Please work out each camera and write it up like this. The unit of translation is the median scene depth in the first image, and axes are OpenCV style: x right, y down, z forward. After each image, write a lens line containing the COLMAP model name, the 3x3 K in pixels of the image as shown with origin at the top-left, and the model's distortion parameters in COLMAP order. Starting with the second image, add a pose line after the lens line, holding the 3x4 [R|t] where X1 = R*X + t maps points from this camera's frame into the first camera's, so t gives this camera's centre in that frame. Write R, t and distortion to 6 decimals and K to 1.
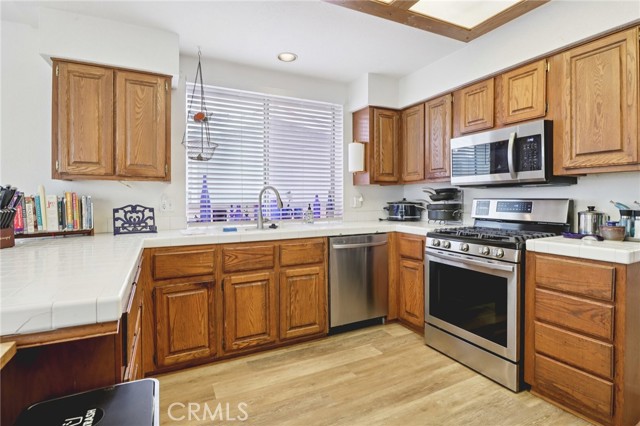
lens RADIAL K [[323.2, 0, 319.2], [0, 323.2, 199.8], [0, 0, 1]] dist [0.025581, -0.054004]
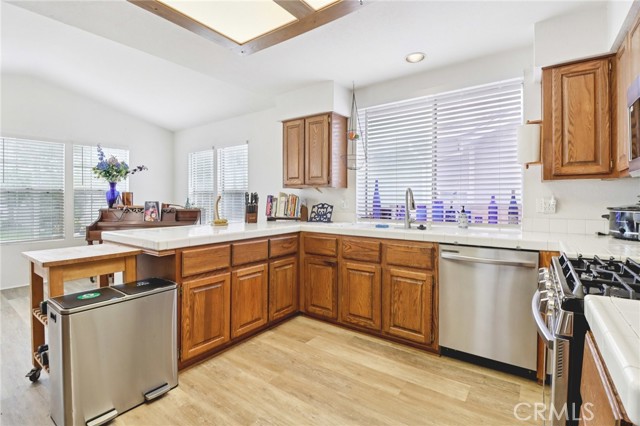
lens RADIAL K [[295.3, 0, 325.9], [0, 295.3, 201.2], [0, 0, 1]] dist [0.002819, -0.015970]
pose [[0.462338, 0.009658, -0.886651, 0.652686], [-0.007523, 0.999947, 0.006969, -0.003982], [0.886672, 0.003449, 0.462386, 0.380101]]
